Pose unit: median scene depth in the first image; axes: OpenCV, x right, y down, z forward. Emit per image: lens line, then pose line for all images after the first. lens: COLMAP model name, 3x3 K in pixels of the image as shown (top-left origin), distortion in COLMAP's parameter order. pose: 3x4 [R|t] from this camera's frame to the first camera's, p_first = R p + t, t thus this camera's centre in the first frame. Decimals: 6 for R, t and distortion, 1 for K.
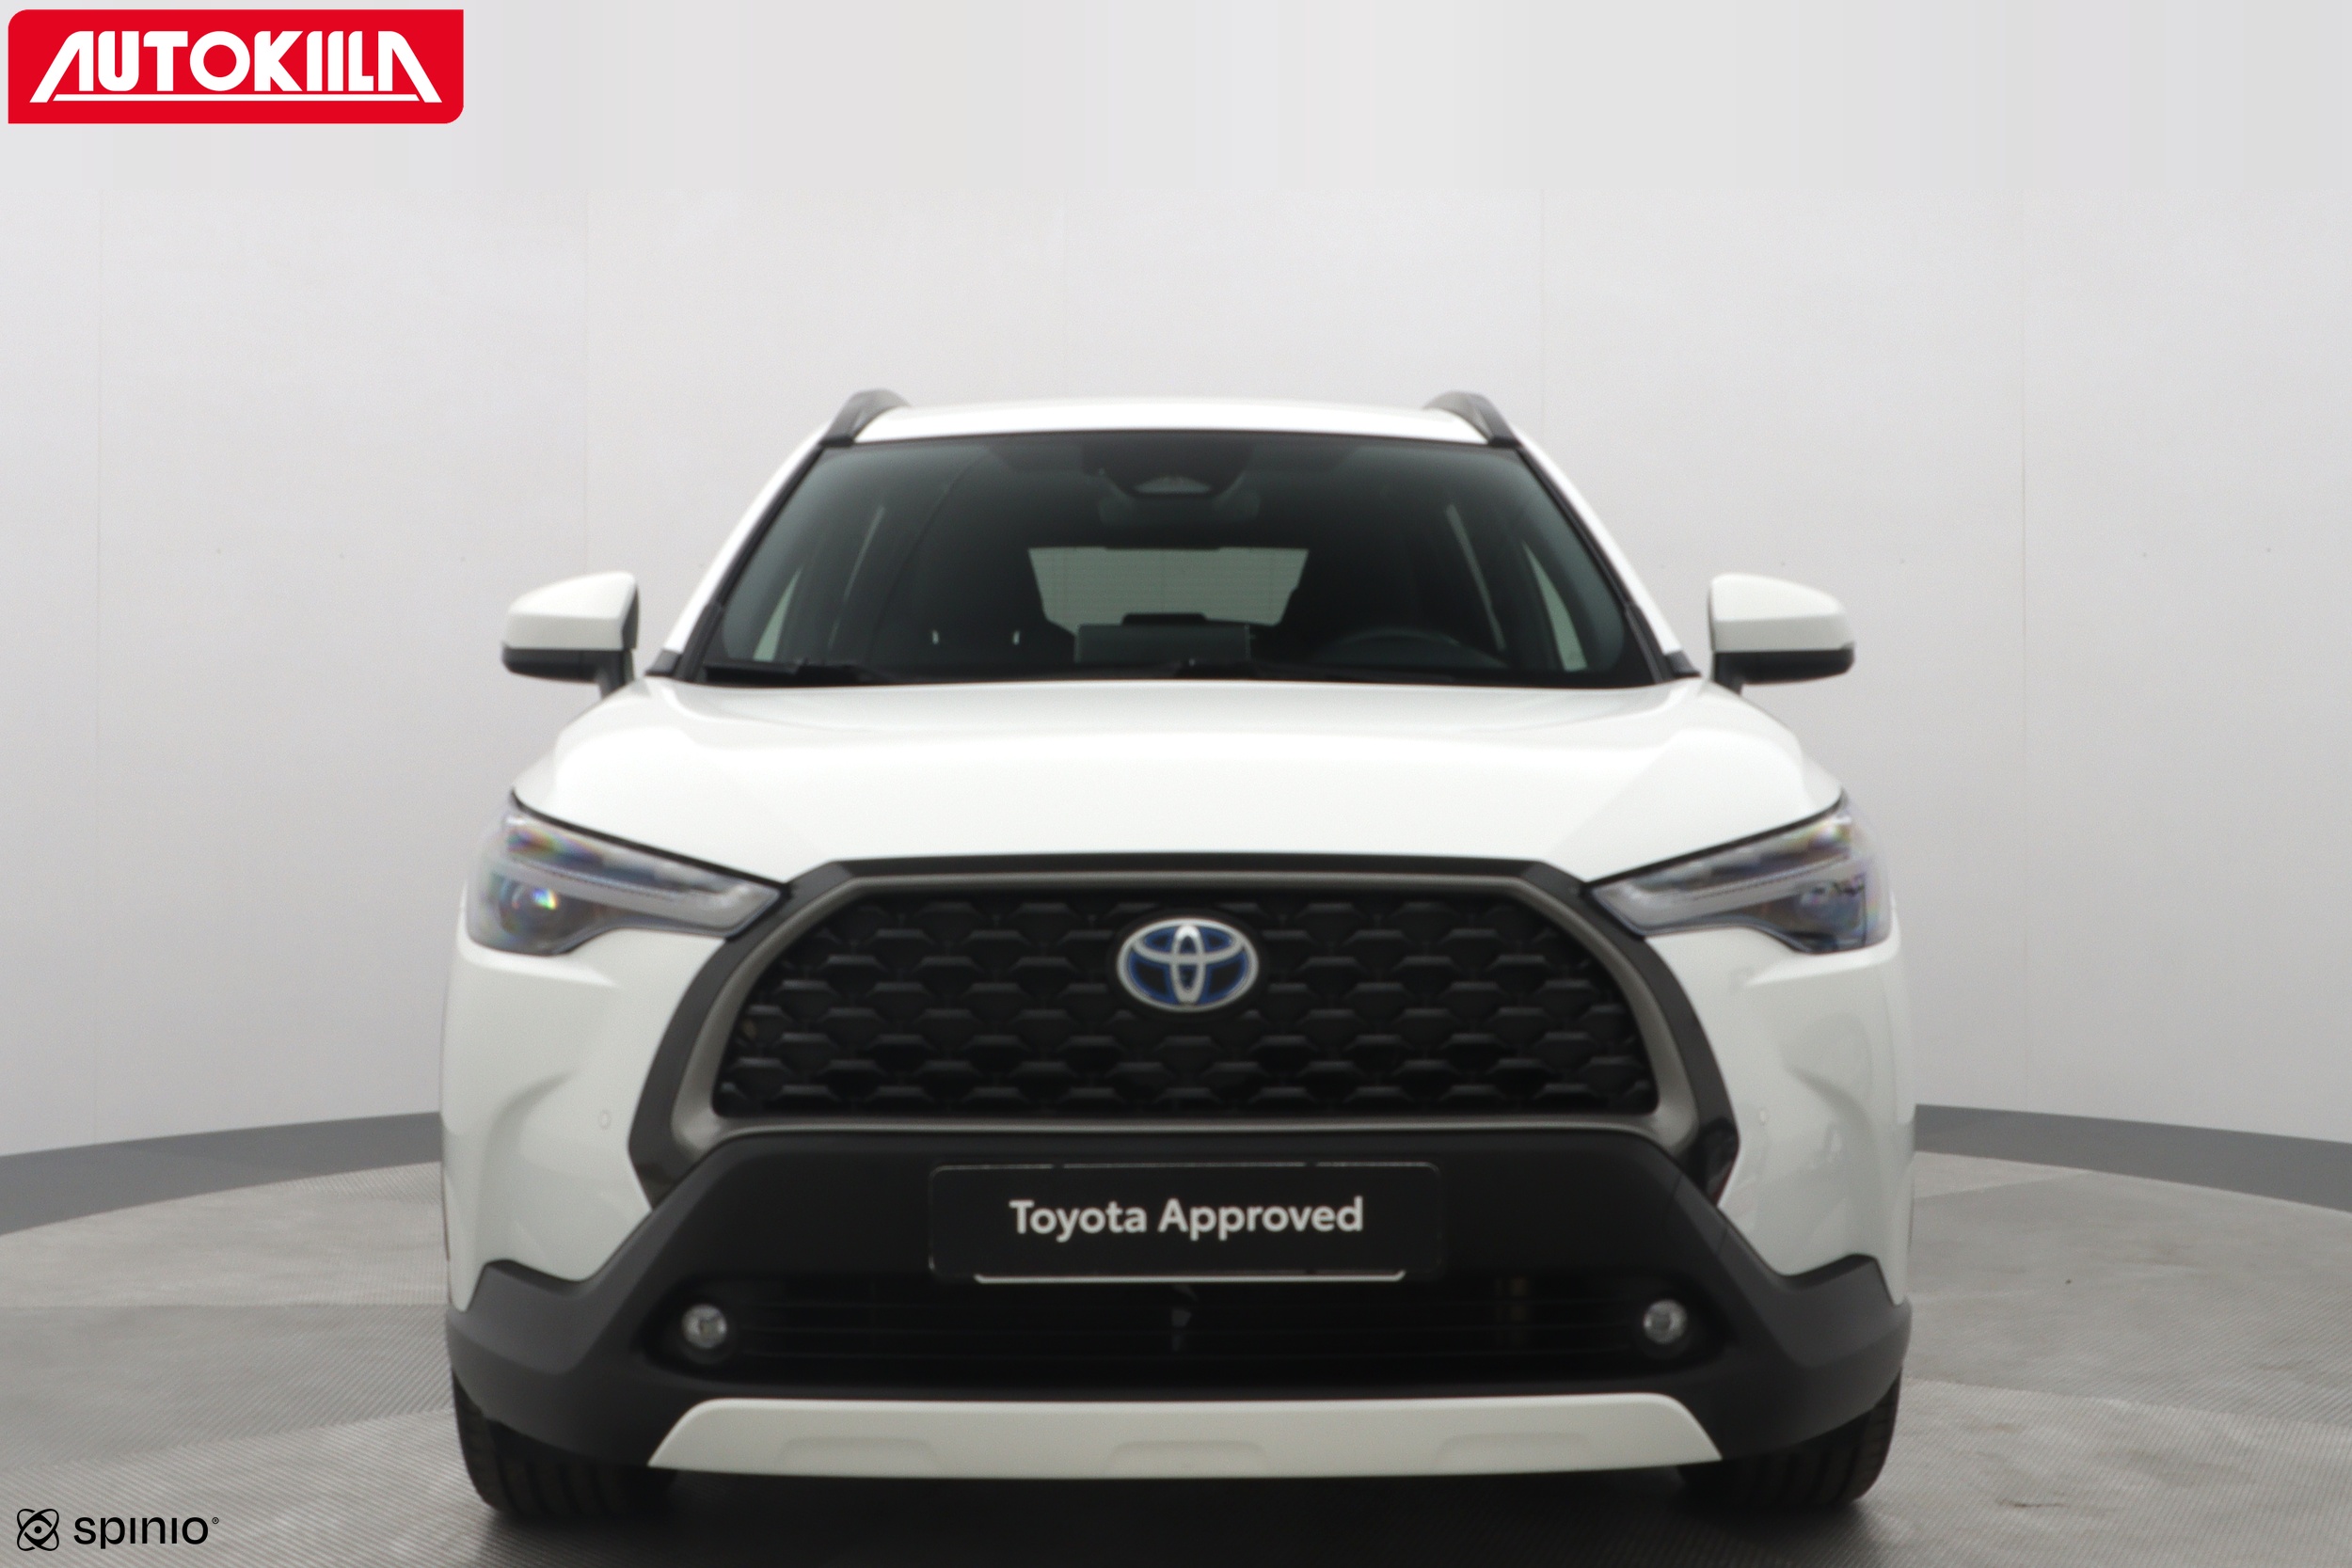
lens RADIAL K [[3355.8, 0, 1176.0], [0, 3355.8, 784.0], [0, 0, 1]] dist [0.203456, -2.267325]
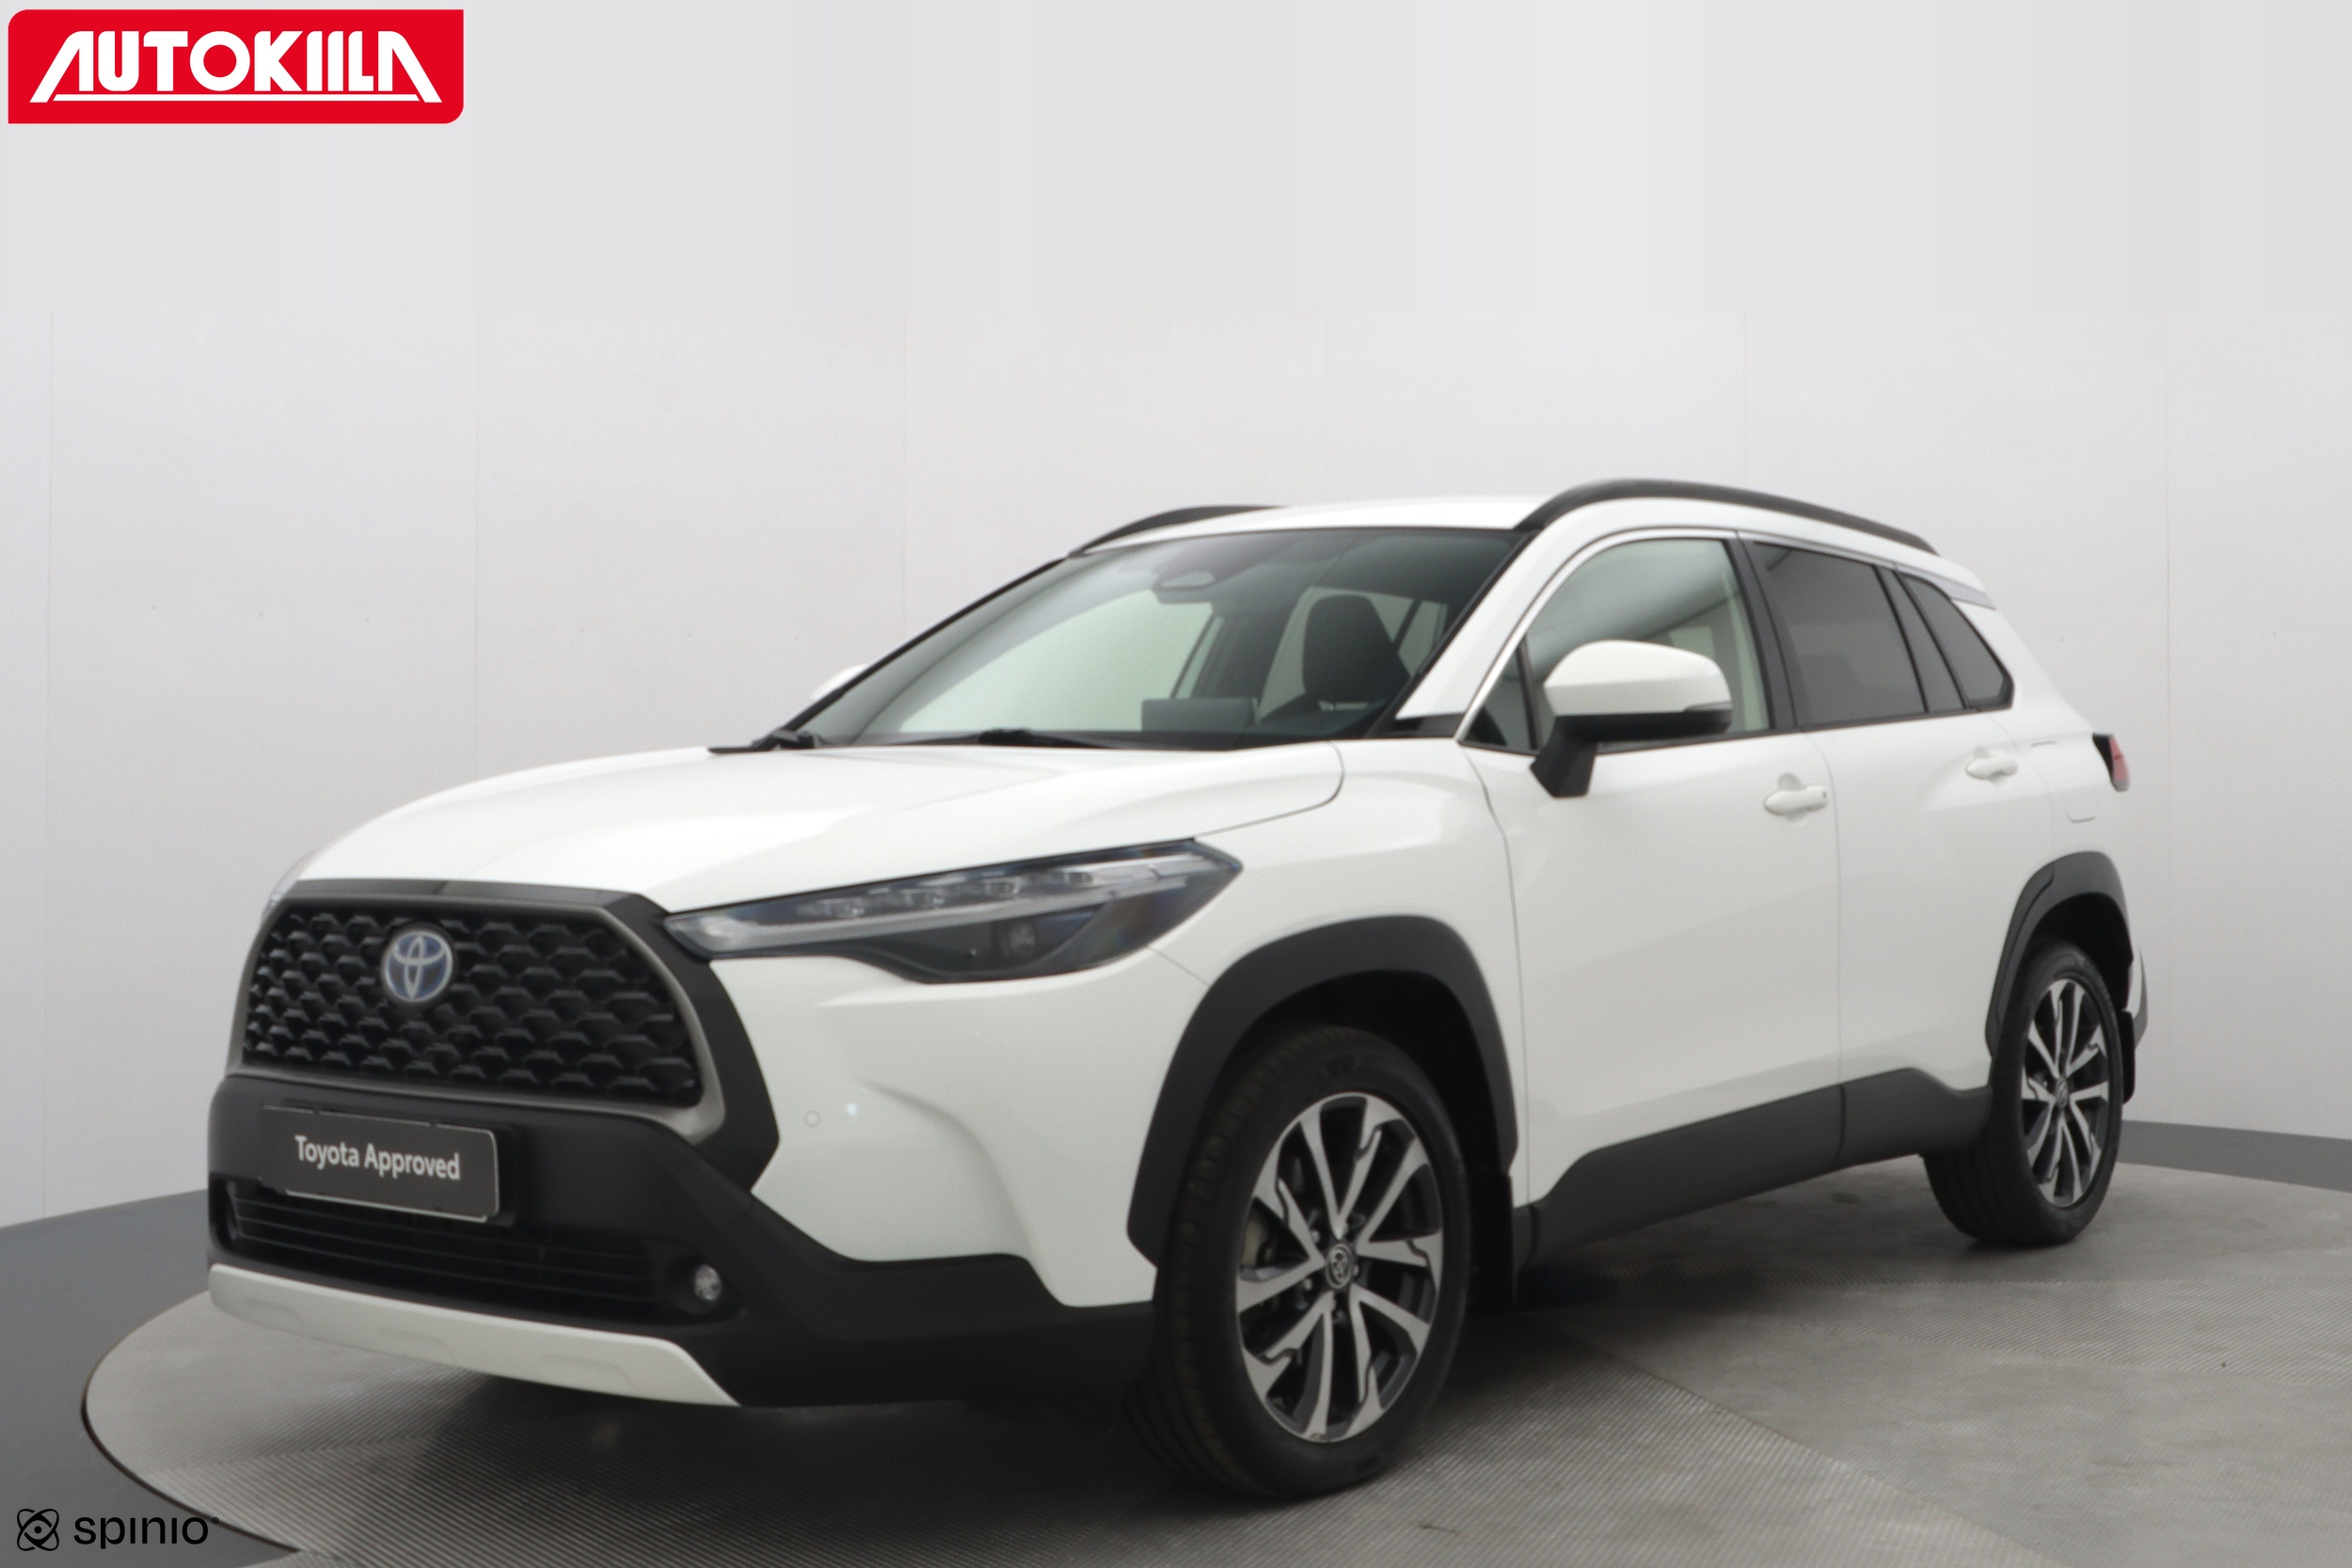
lens RADIAL K [[3355.8, 0, 1176.0], [0, 3355.8, 784.0], [0, 0, 1]] dist [0.203456, -2.267325]
pose [[0.734166, -0.000155, -0.678970, 1.098668], [-0.011742, 0.999848, -0.012925, -0.003338], [0.678869, 0.017461, 0.734052, 0.244218]]
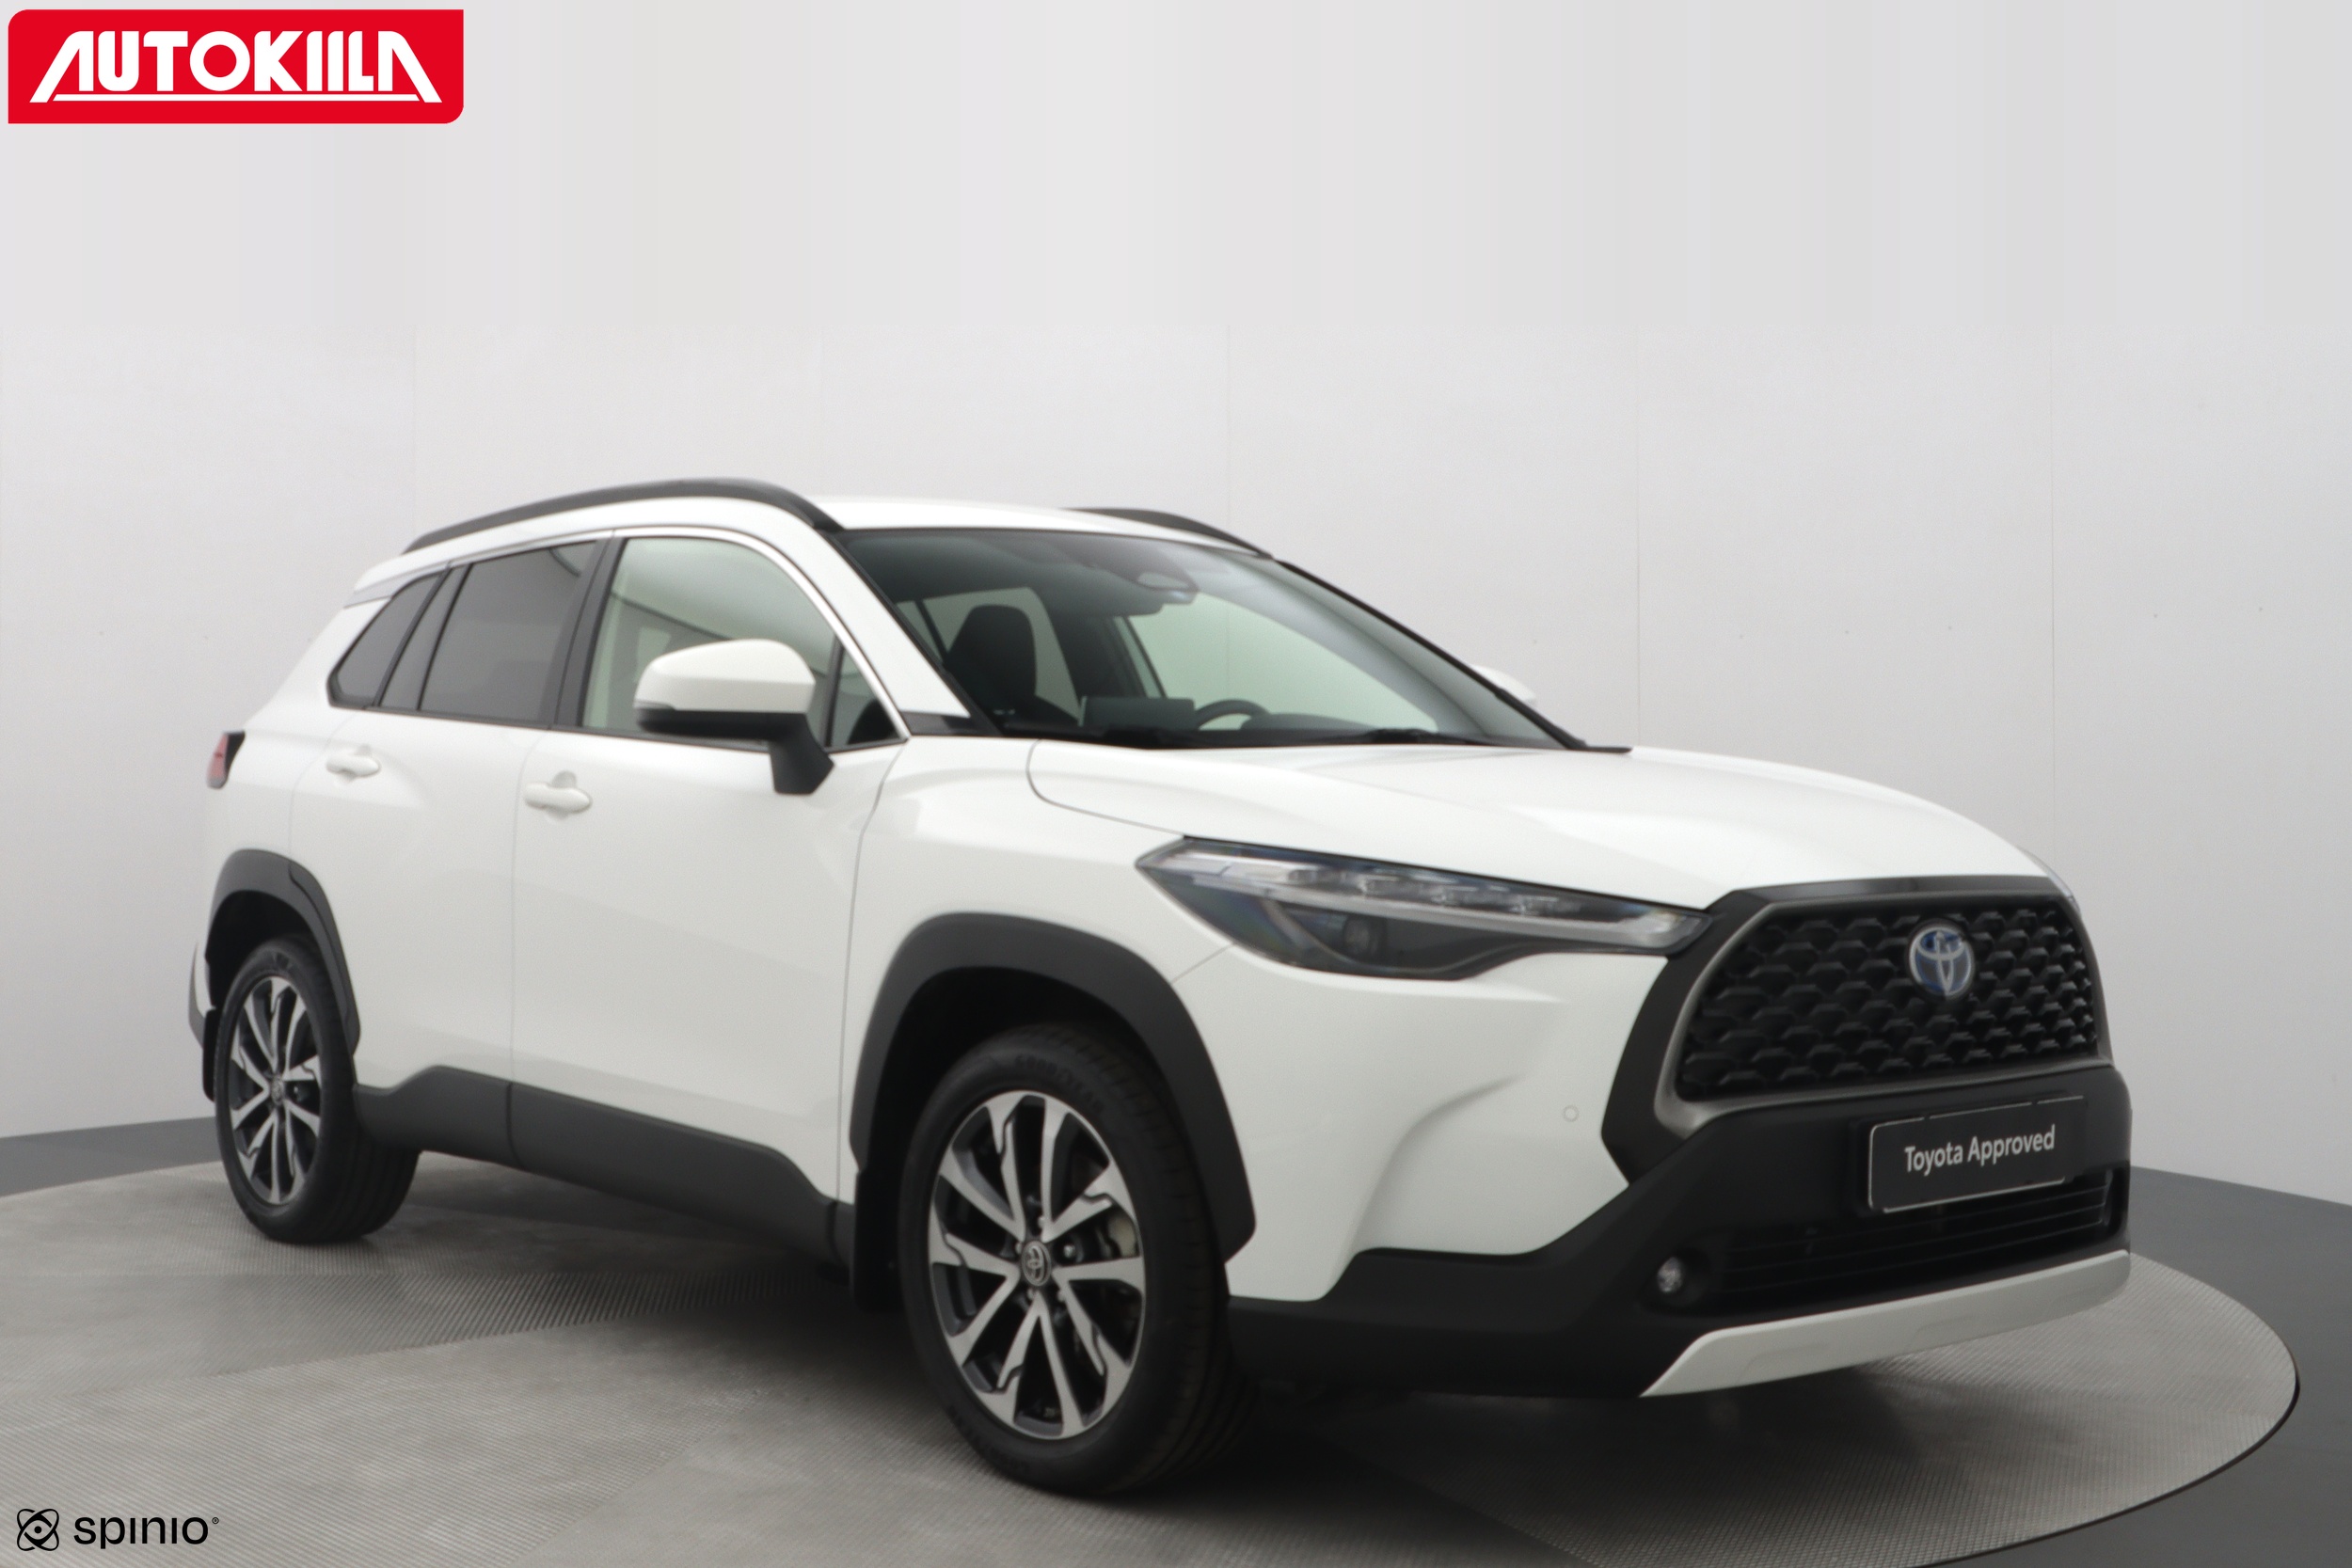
lens RADIAL K [[3355.8, 0, 1176.0], [0, 3355.8, 784.0], [0, 0, 1]] dist [0.203456, -2.267325]
pose [[0.763742, -0.008234, 0.645469, -1.077571], [0.017423, 0.999817, -0.007862, -0.010535], [-0.645286, 0.017251, 0.763746, 0.183268]]
